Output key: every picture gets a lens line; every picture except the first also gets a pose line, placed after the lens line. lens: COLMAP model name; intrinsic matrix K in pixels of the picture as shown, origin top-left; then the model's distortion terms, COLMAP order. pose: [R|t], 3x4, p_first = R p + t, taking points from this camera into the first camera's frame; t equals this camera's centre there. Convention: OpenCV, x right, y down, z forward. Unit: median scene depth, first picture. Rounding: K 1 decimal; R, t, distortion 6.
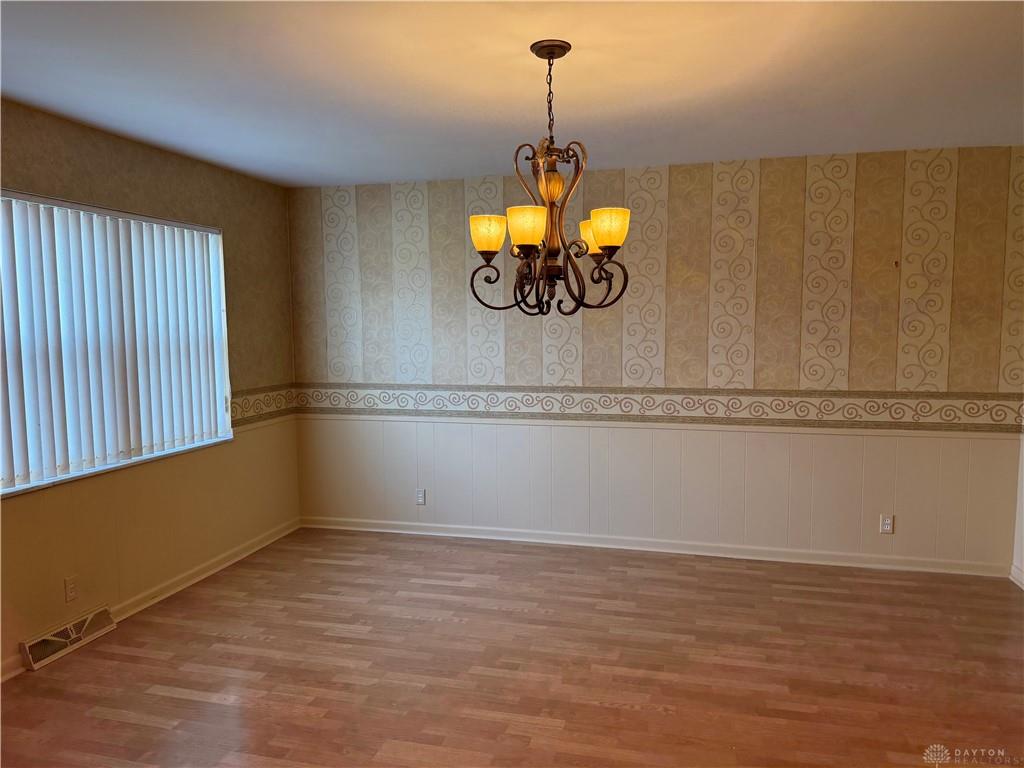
lens RADIAL K [[710.9, 0, 512.5], [0, 710.9, 384.8], [0, 0, 1]] dist [0.012505, -0.000776]
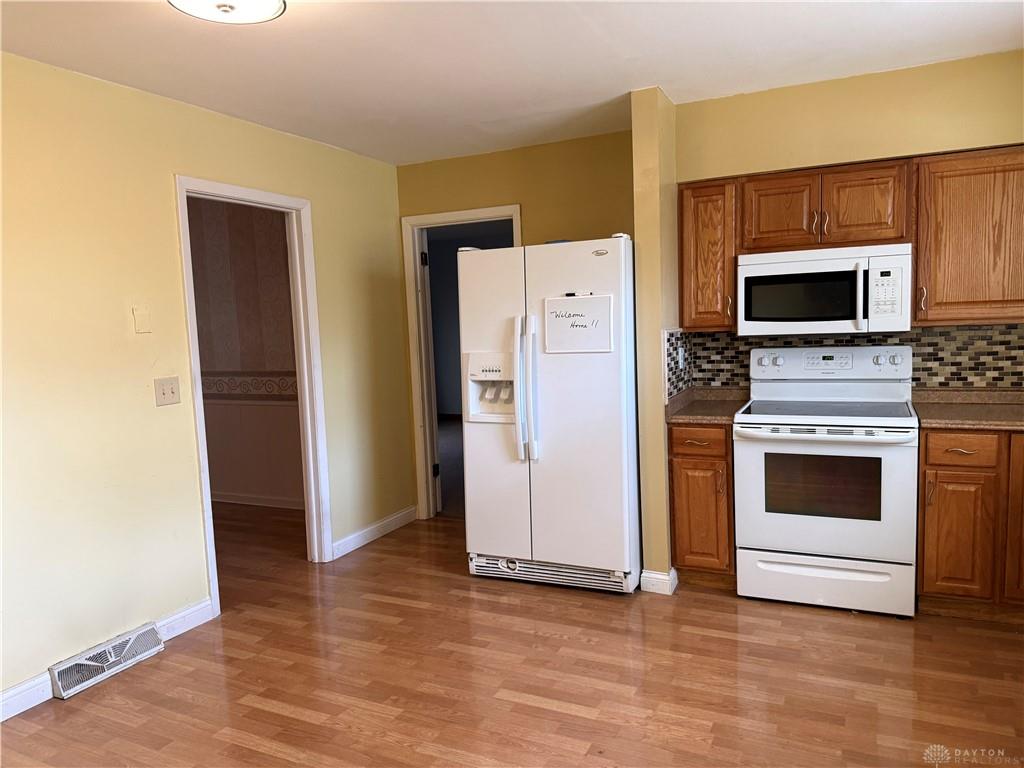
lens RADIAL K [[710.9, 0, 511.6], [0, 710.9, 385.0], [0, 0, 1]] dist [0.012505, -0.000776]
pose [[0.975962, -0.007274, -0.217818, 0.048953], [0.010997, 0.999813, 0.015886, 0.010462], [0.217661, -0.017900, 0.975860, 0.264884]]
